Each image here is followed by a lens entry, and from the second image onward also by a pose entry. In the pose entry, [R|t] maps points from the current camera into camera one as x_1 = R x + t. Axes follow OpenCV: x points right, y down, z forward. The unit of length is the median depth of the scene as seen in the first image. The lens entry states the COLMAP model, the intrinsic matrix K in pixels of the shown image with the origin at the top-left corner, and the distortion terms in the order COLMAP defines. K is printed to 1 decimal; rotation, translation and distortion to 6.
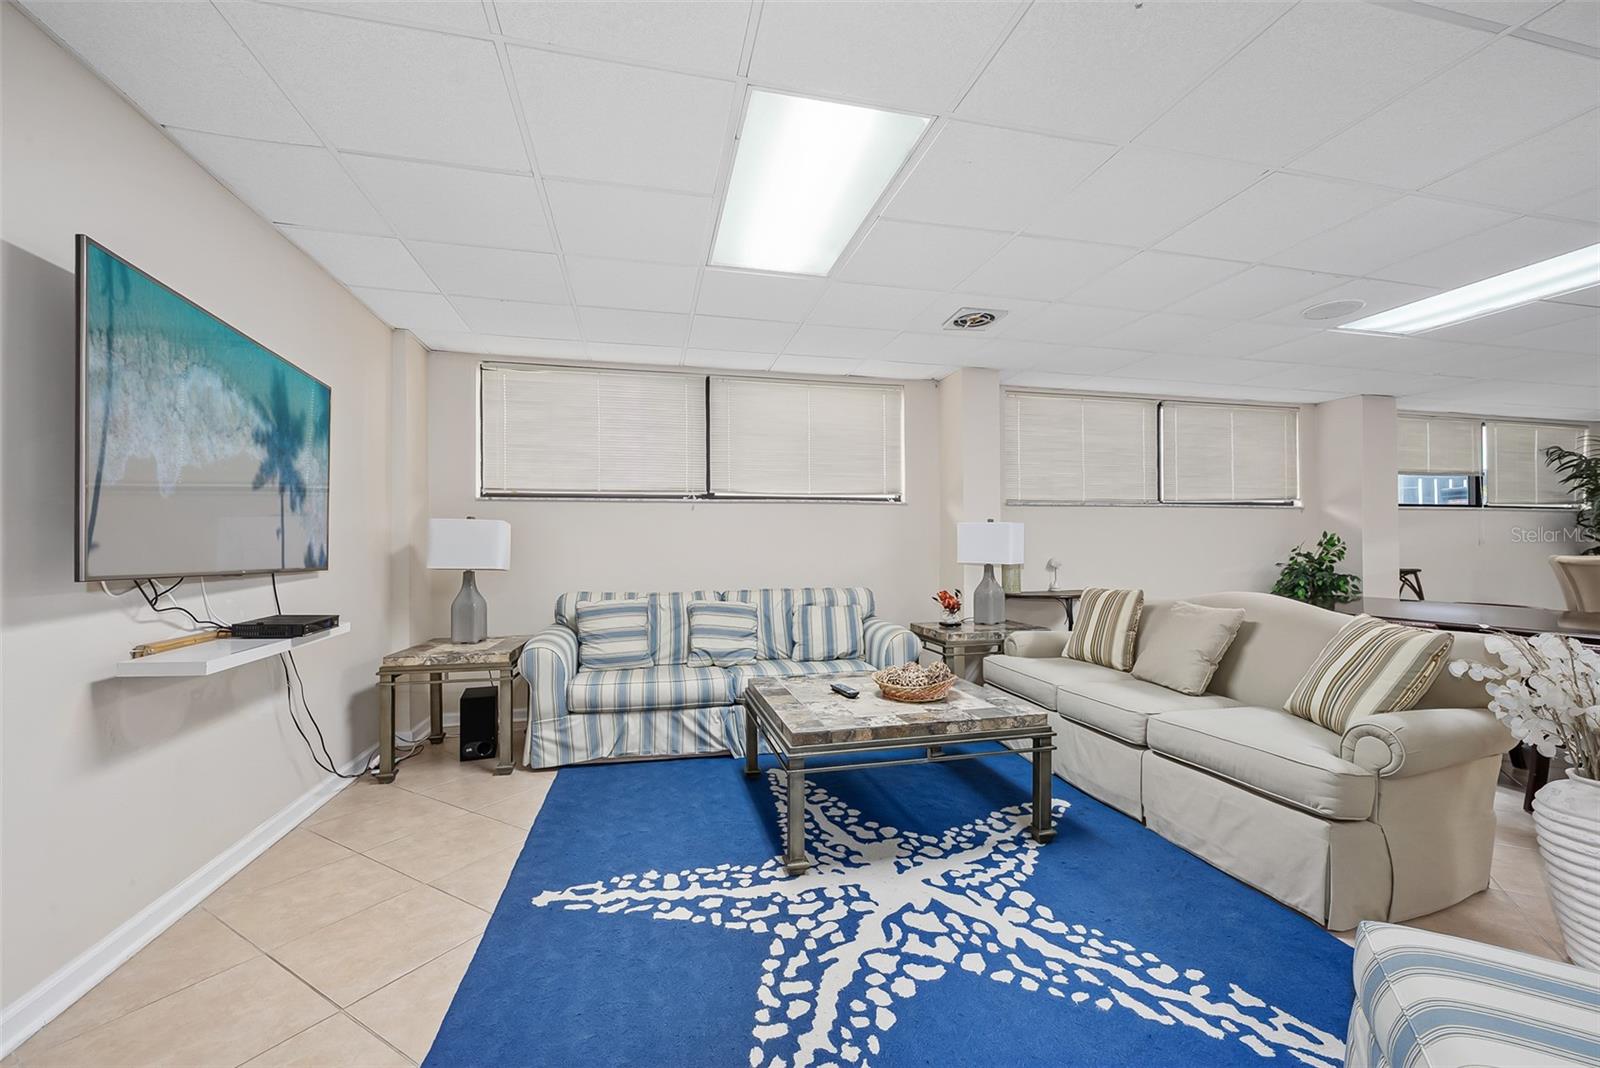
lens RADIAL K [[658.5, 0, 797.8], [0, 658.5, 541.1], [0, 0, 1]] dist [-0.000707, 0.000536]
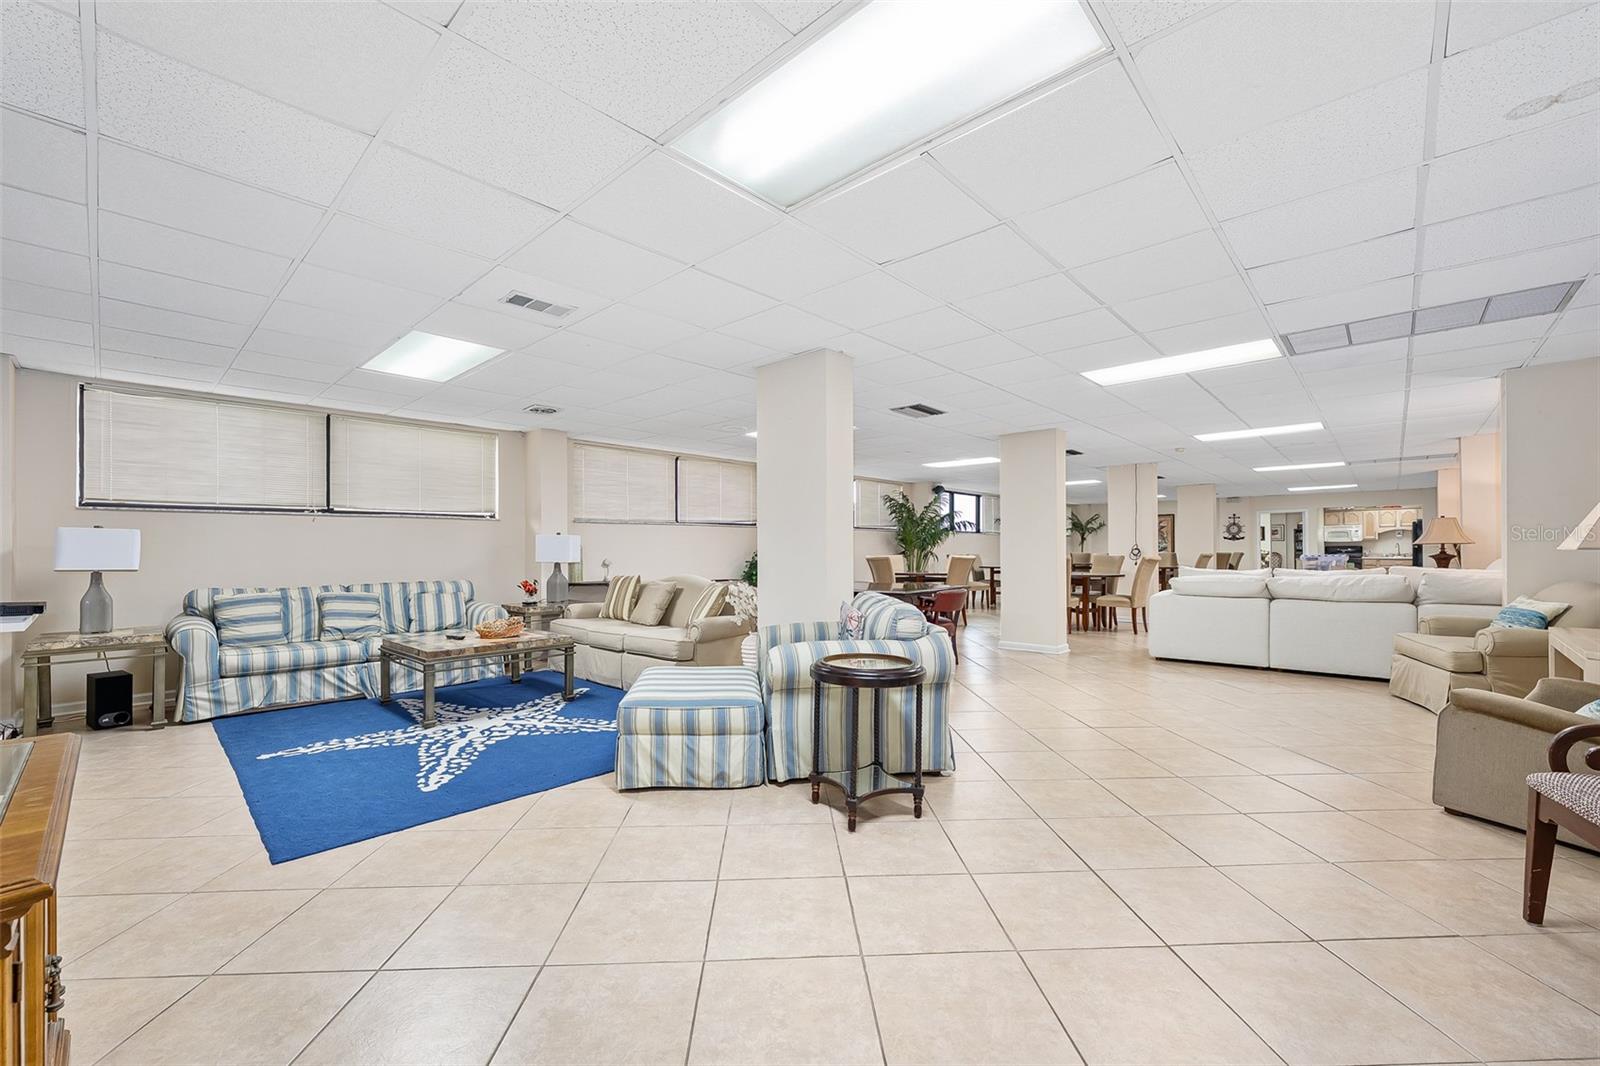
lens RADIAL K [[658.5, 0, 780.6], [0, 658.5, 547.1], [0, 0, 1]] dist [-0.000707, 0.000536]
pose [[0.849359, 0.002354, 0.527811, -0.083983], [-0.003679, 0.999992, 0.001462, -0.005284], [-0.527803, -0.003184, 0.849361, -0.648009]]
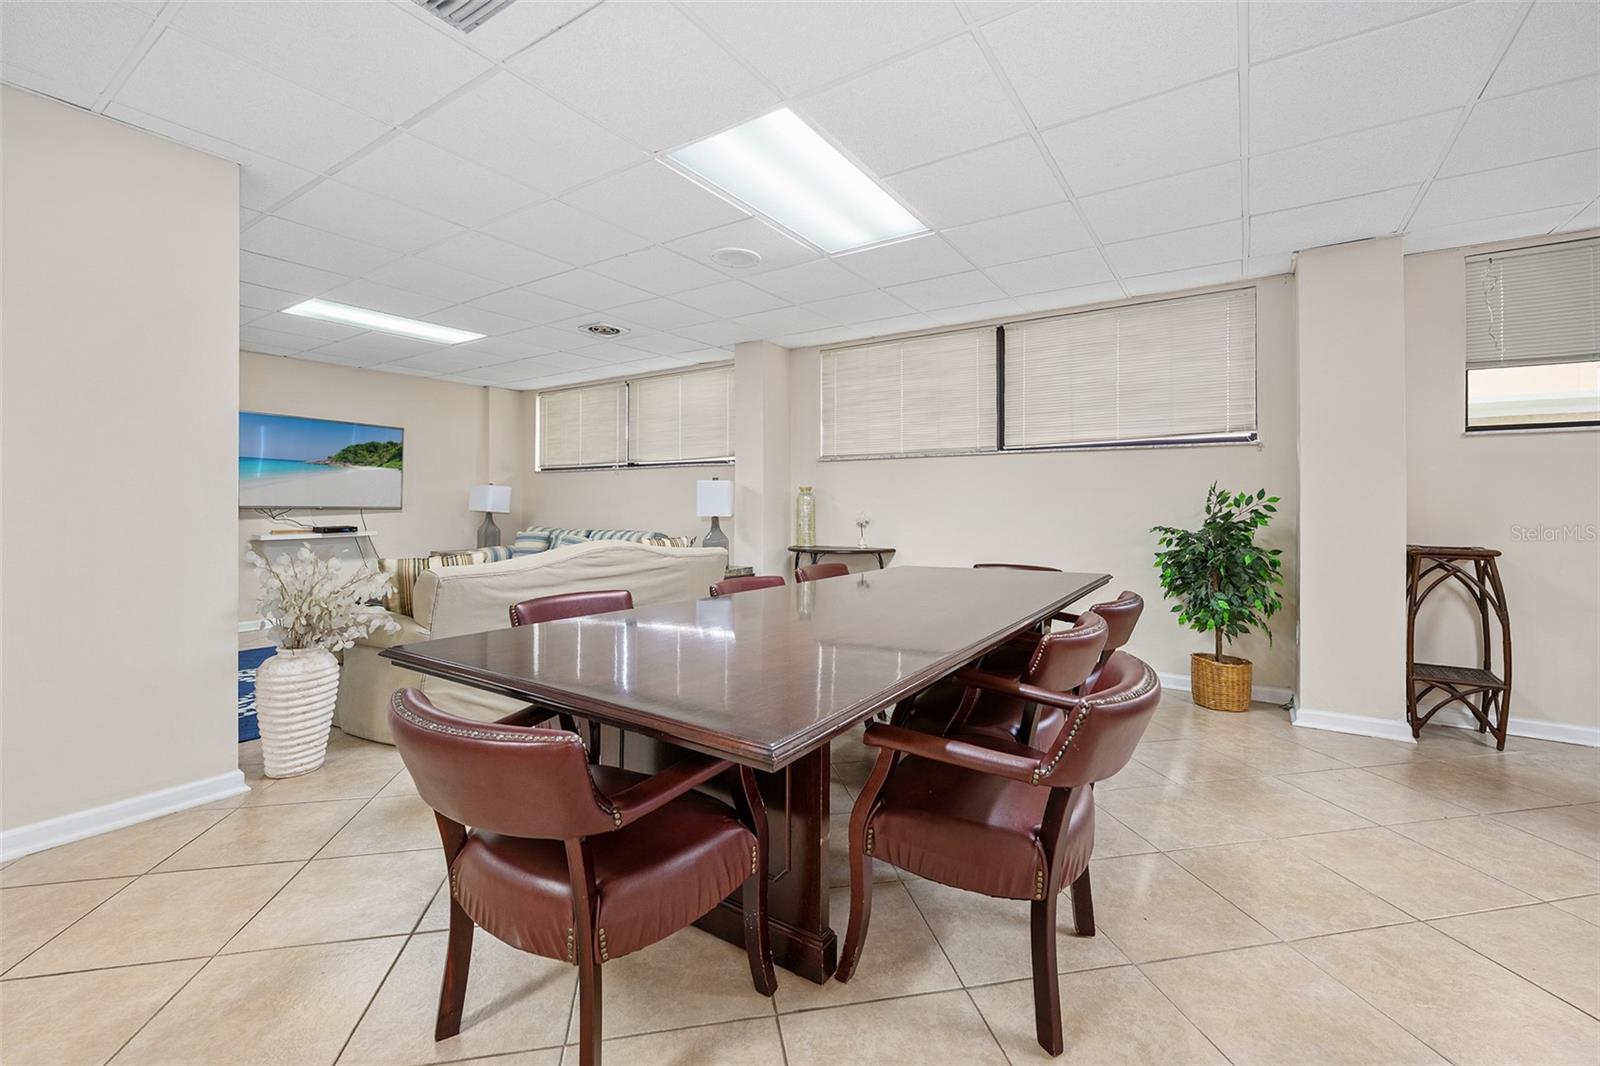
lens RADIAL K [[658.5, 0, 773.4], [0, 658.5, 498.9], [0, 0, 1]] dist [-0.000707, 0.000536]
pose [[0.670021, 0.003328, -0.742335, 1.439808], [0.004153, 0.999958, 0.008231, -0.006221], [0.742330, -0.008598, 0.669979, 0.350134]]
